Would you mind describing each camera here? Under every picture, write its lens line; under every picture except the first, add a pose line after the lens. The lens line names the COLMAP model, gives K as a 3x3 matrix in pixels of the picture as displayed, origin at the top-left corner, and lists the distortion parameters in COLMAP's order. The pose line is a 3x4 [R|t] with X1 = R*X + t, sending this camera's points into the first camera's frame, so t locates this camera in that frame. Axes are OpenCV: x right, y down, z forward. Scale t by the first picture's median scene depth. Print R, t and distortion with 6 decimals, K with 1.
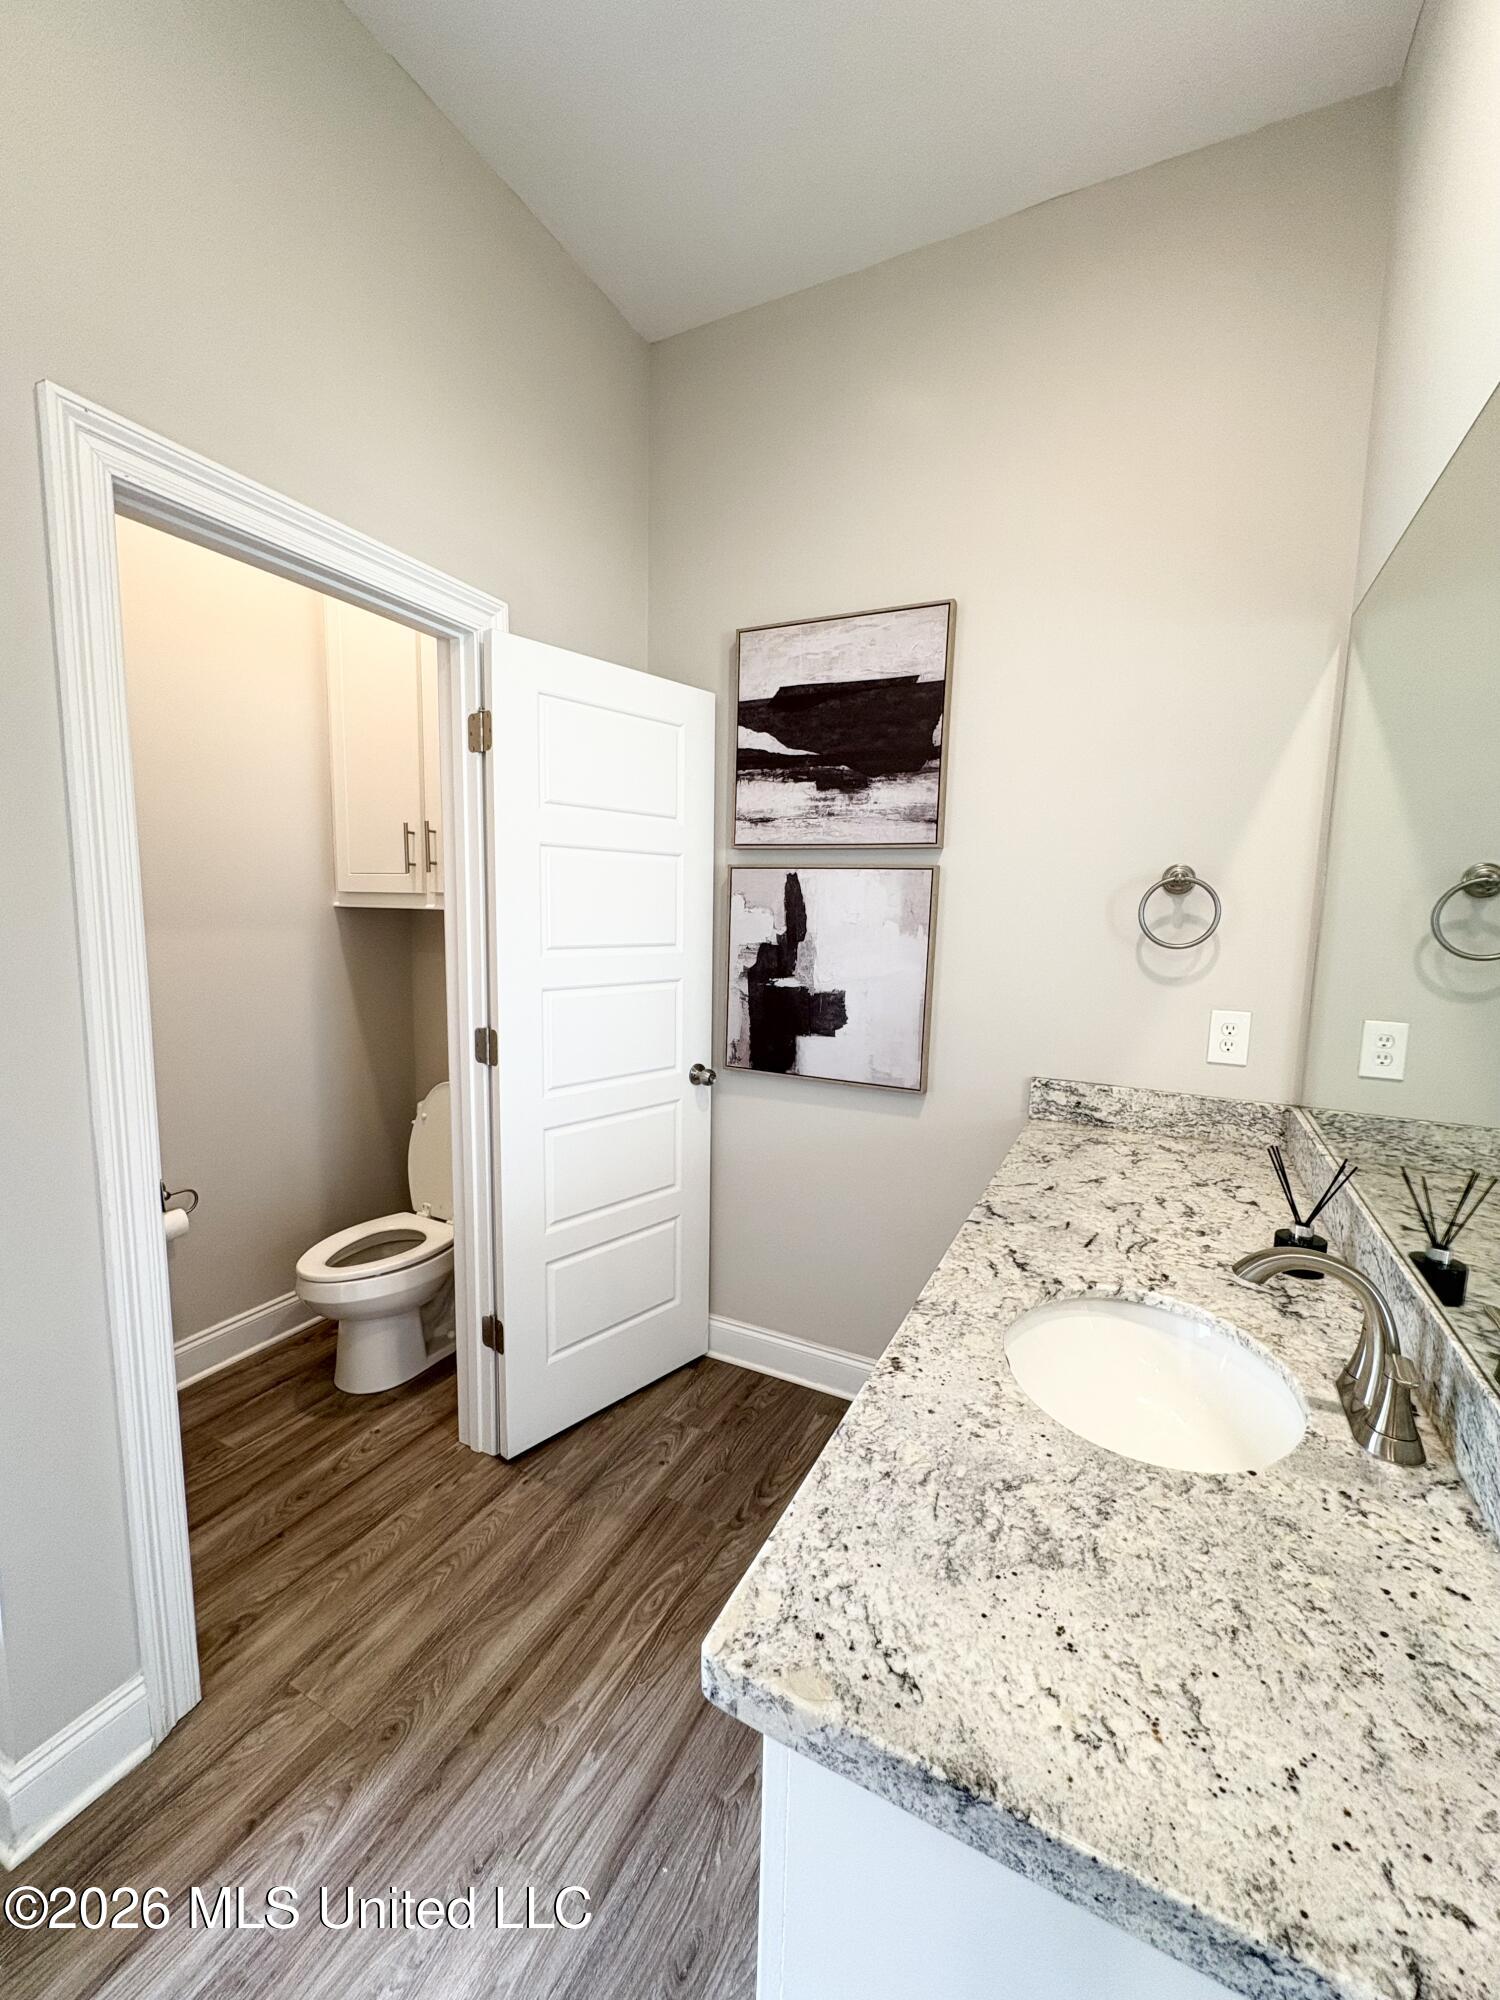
lens RADIAL K [[797.3, 0, 746.7], [0, 797.3, 995.8], [0, 0, 1]] dist [-0.000336, 0.001074]
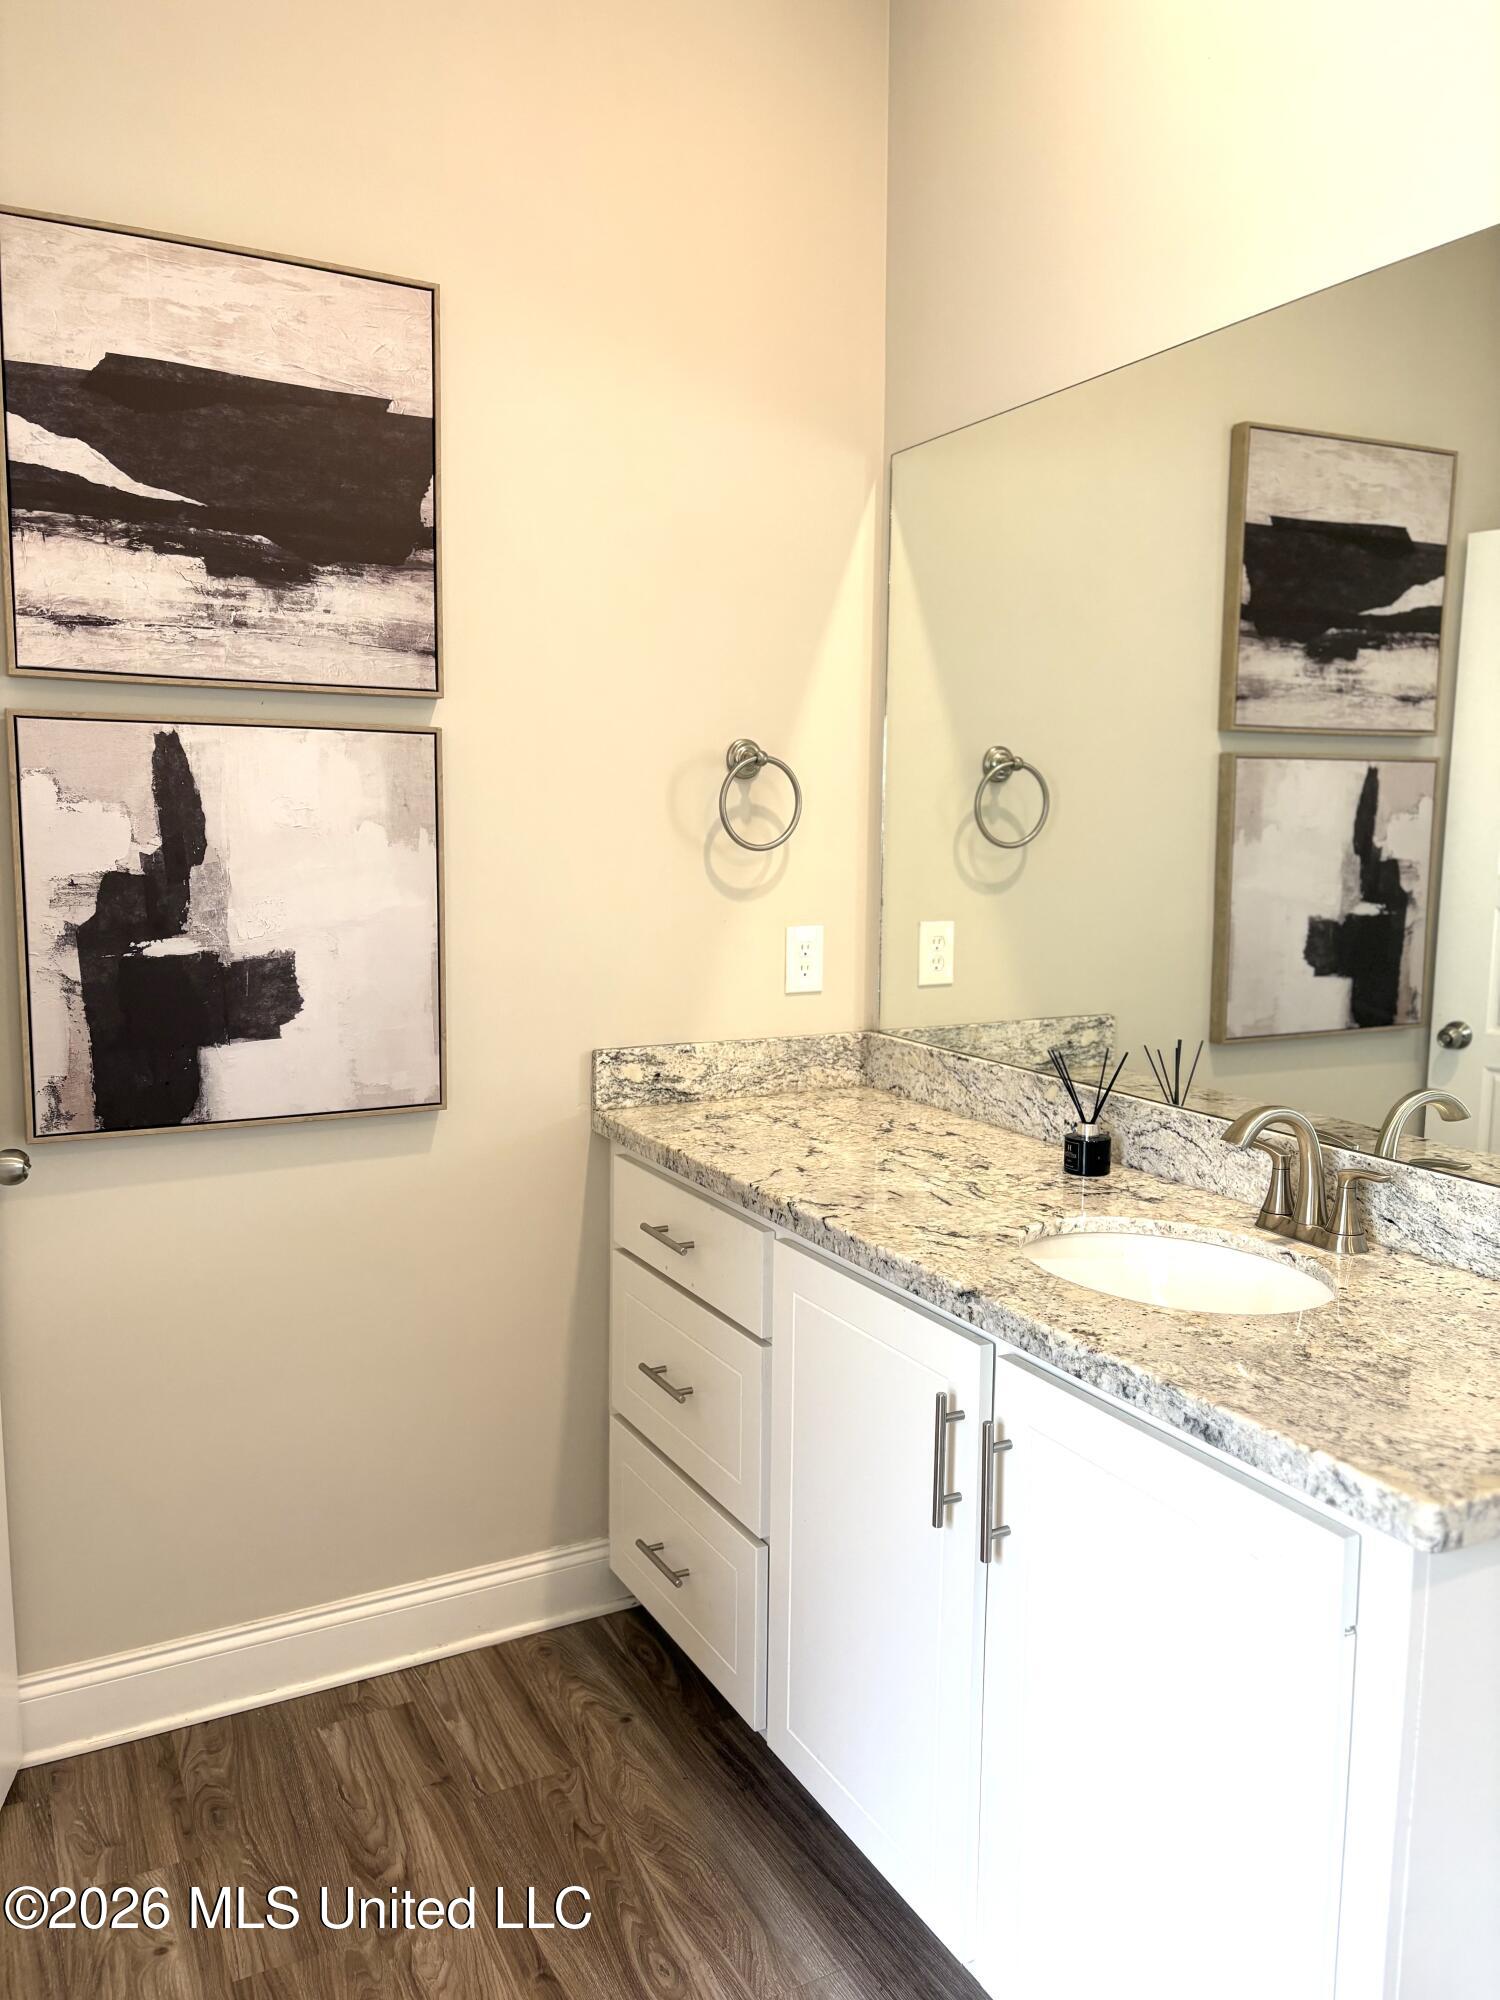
lens RADIAL K [[1511.6, 0, 744.9], [0, 1511.6, 1005.6], [0, 0, 1]] dist [0.038410, -0.031678]
pose [[0.579482, -0.120073, 0.806091, -0.577026], [0.096792, 0.992226, 0.078218, -0.022089], [-0.809217, 0.032698, 0.586600, 0.145558]]
